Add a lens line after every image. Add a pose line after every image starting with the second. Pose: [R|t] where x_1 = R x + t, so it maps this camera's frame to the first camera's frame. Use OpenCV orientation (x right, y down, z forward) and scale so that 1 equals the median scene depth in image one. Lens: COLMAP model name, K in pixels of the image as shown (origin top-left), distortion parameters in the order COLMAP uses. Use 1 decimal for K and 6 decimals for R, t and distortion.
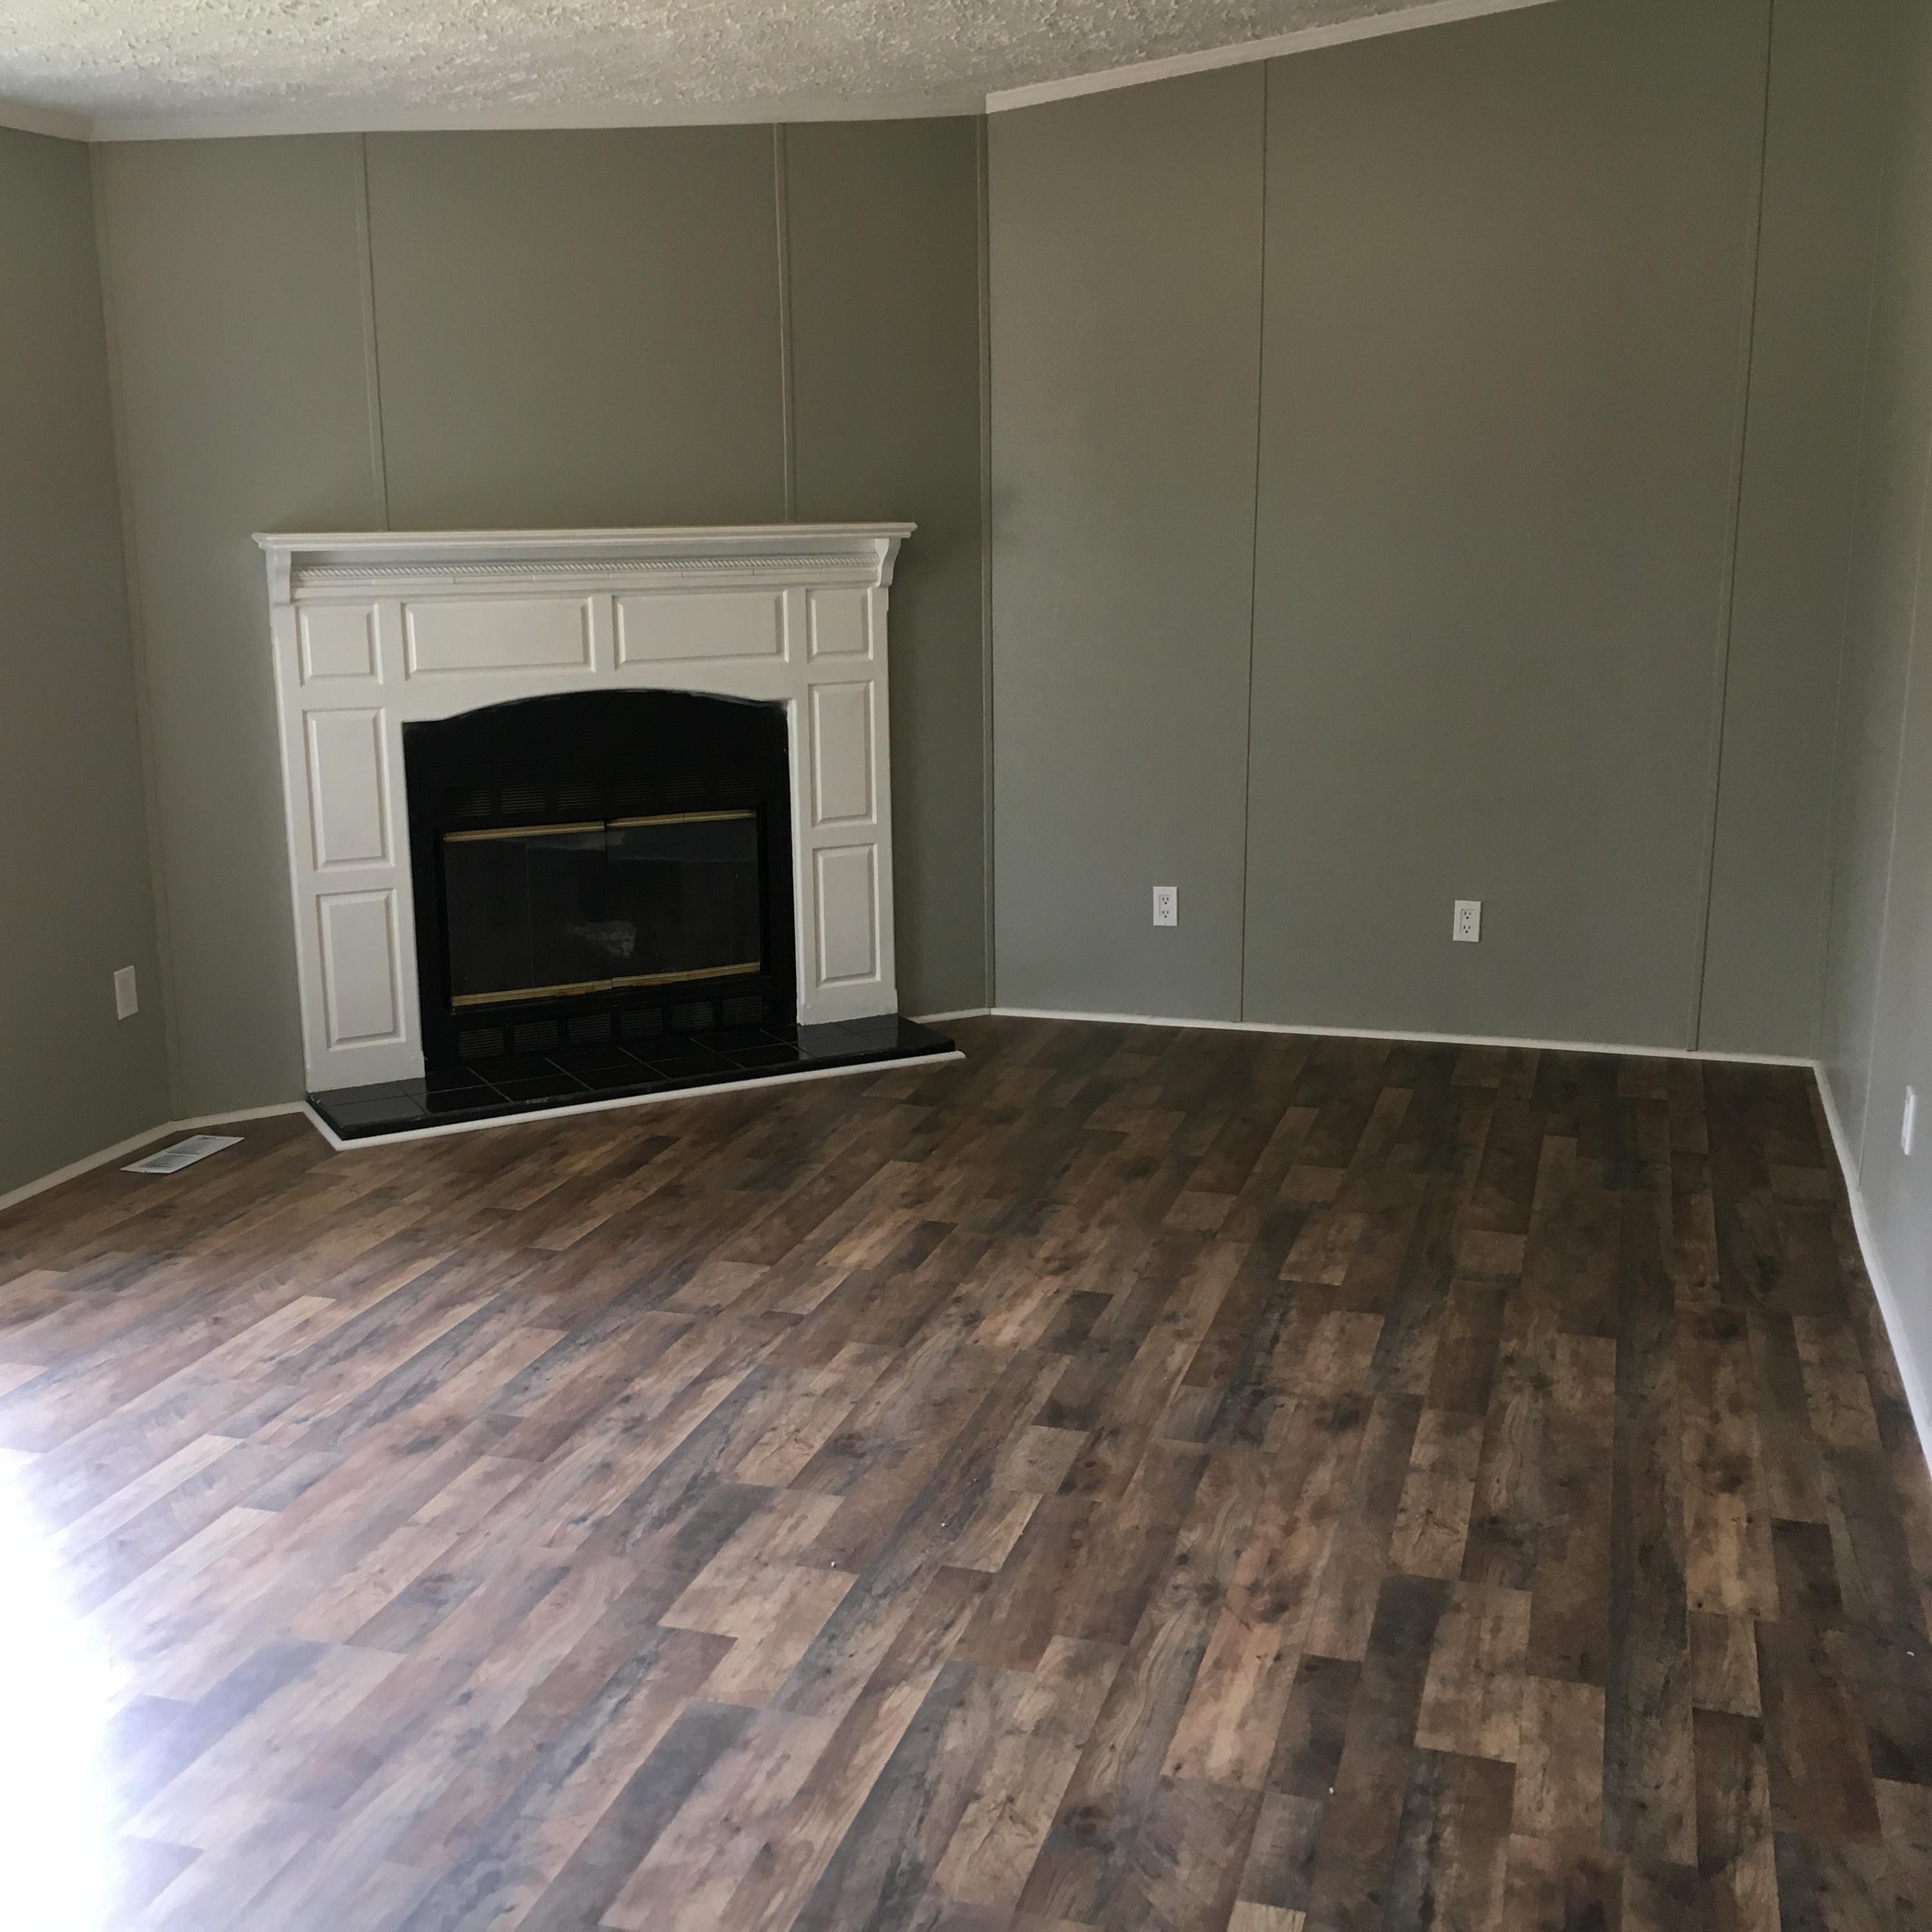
lens RADIAL K [[2175.5, 0, 971.8], [0, 2175.5, 966.1], [0, 0, 1]] dist [0.047638, 0.000000]
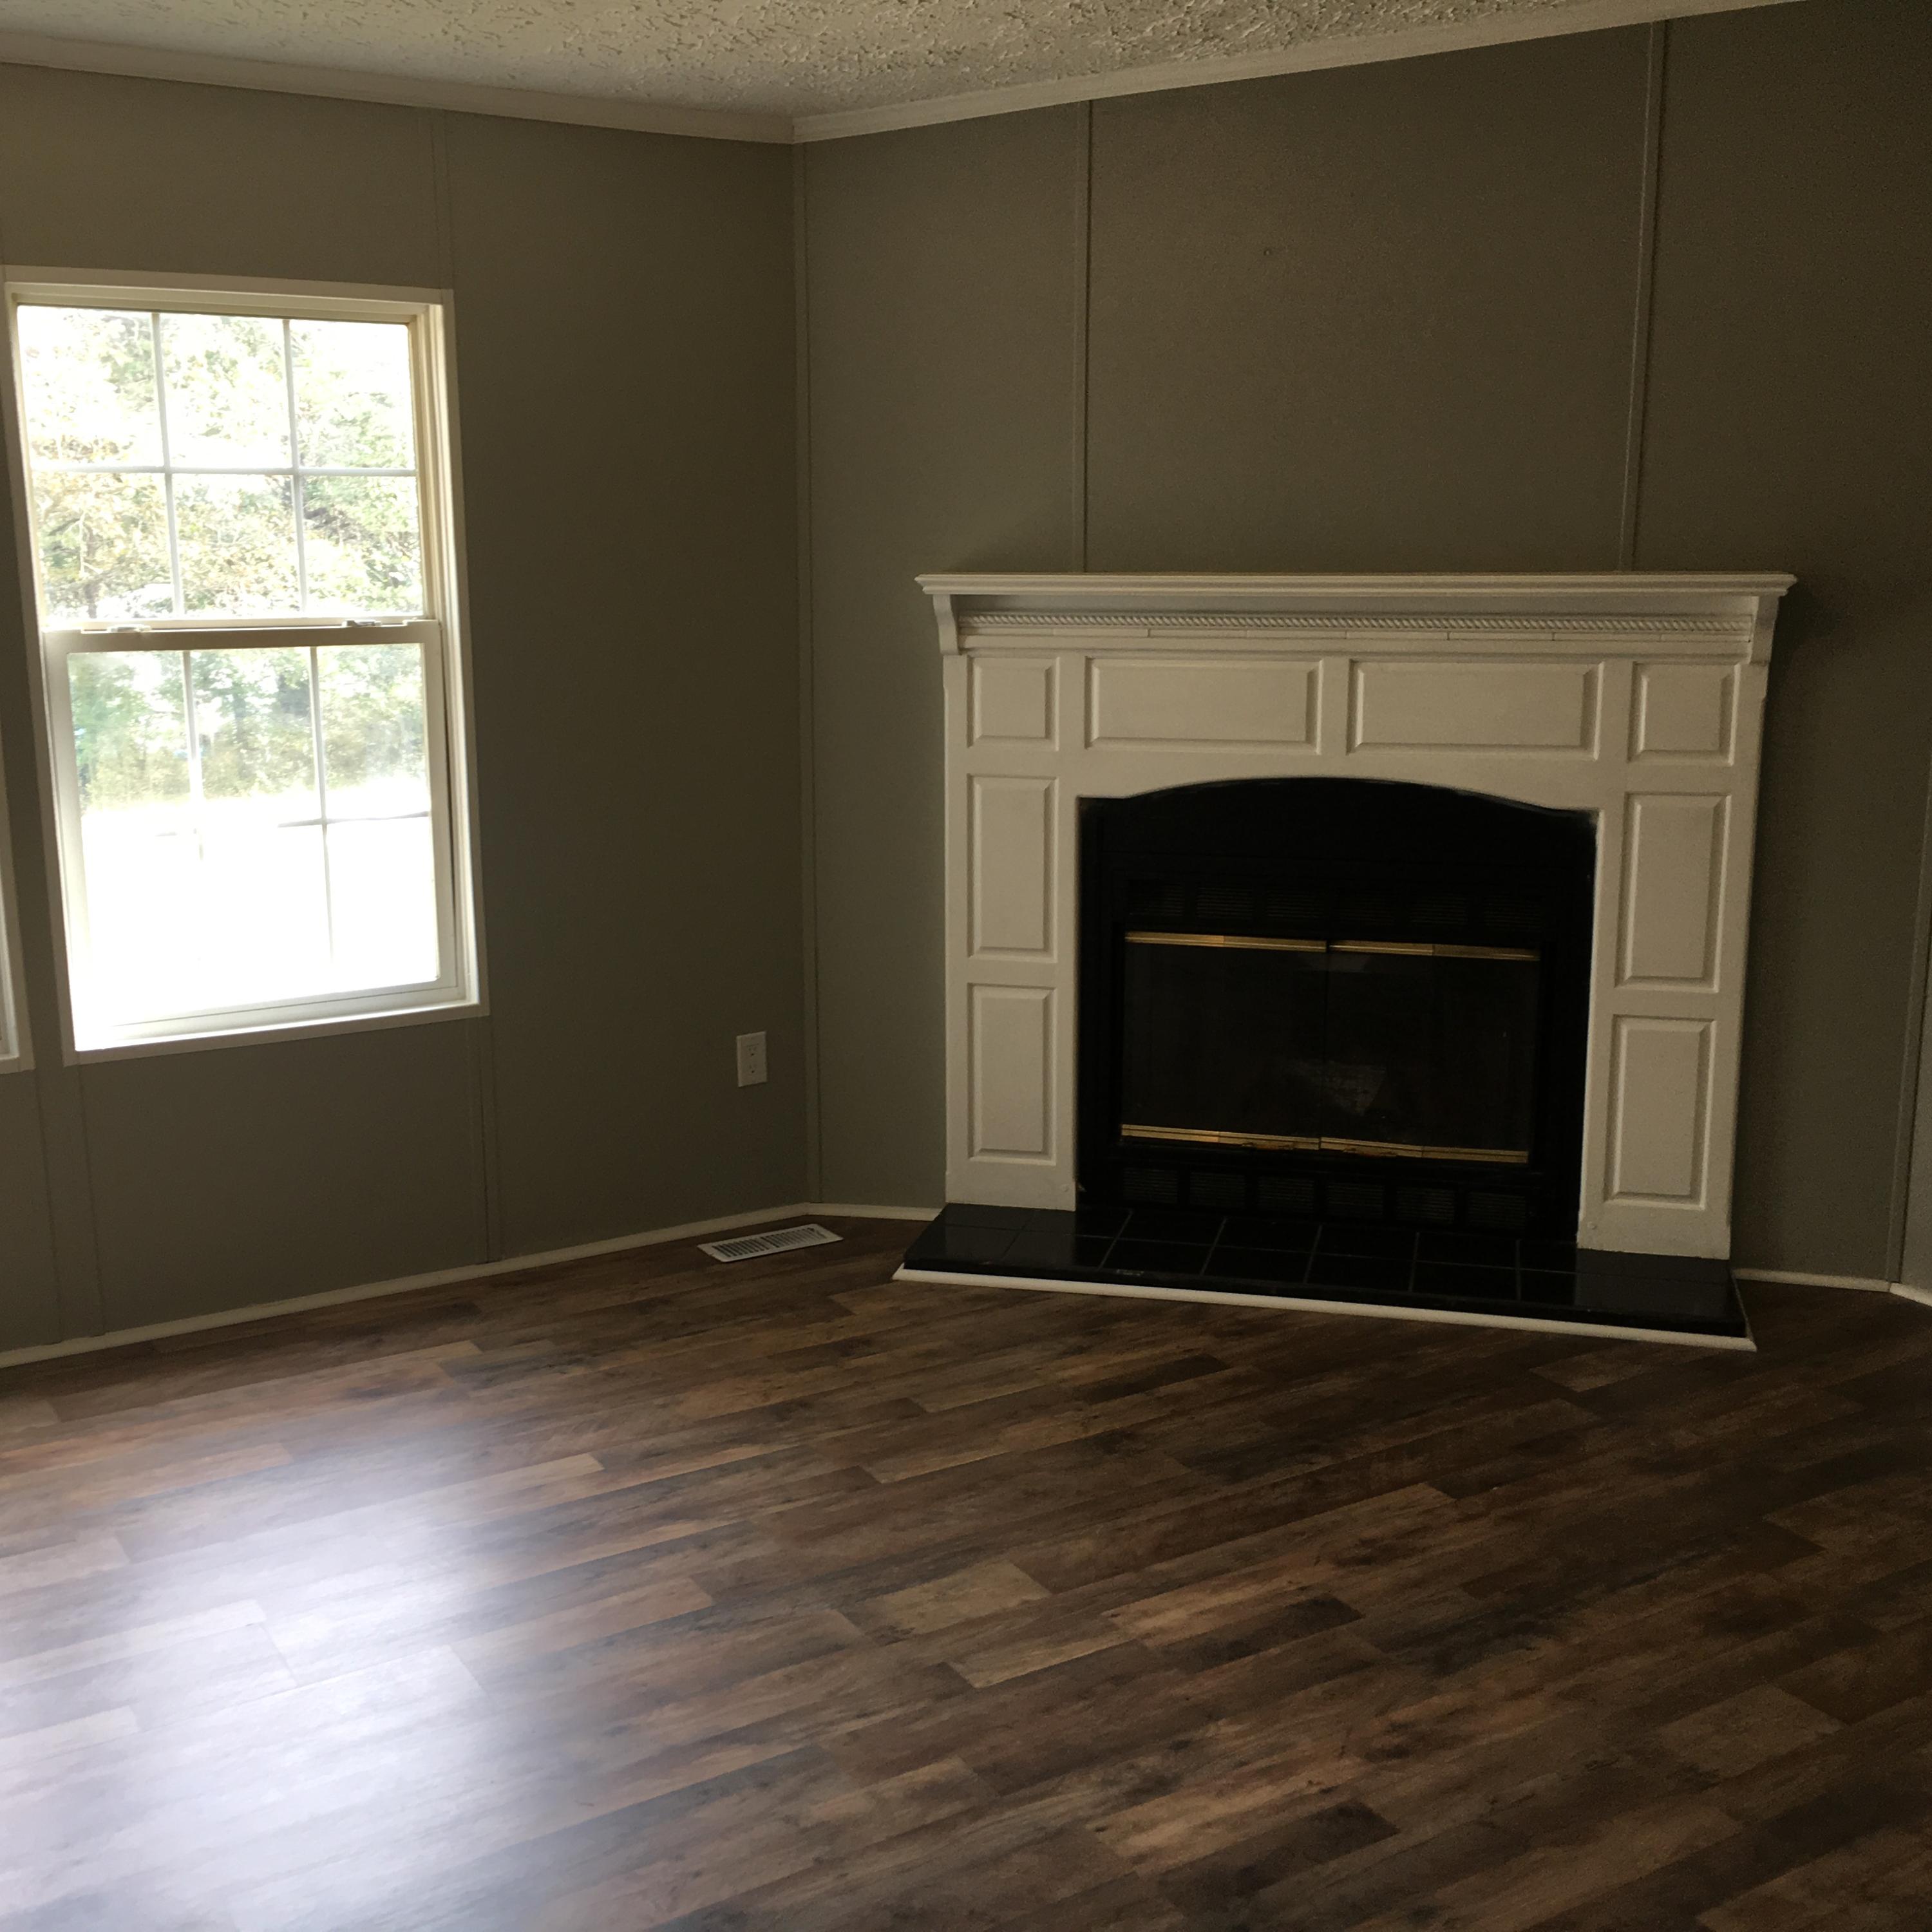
lens RADIAL K [[2175.5, 0, 967.2], [0, 2175.5, 955.7], [0, 0, 1]] dist [0.047638, 0.000000]
pose [[0.749121, 0.139212, -0.647640, 0.263203], [-0.149839, 0.987939, 0.039043, -0.077196], [0.645265, 0.067794, 0.760945, 0.332251]]
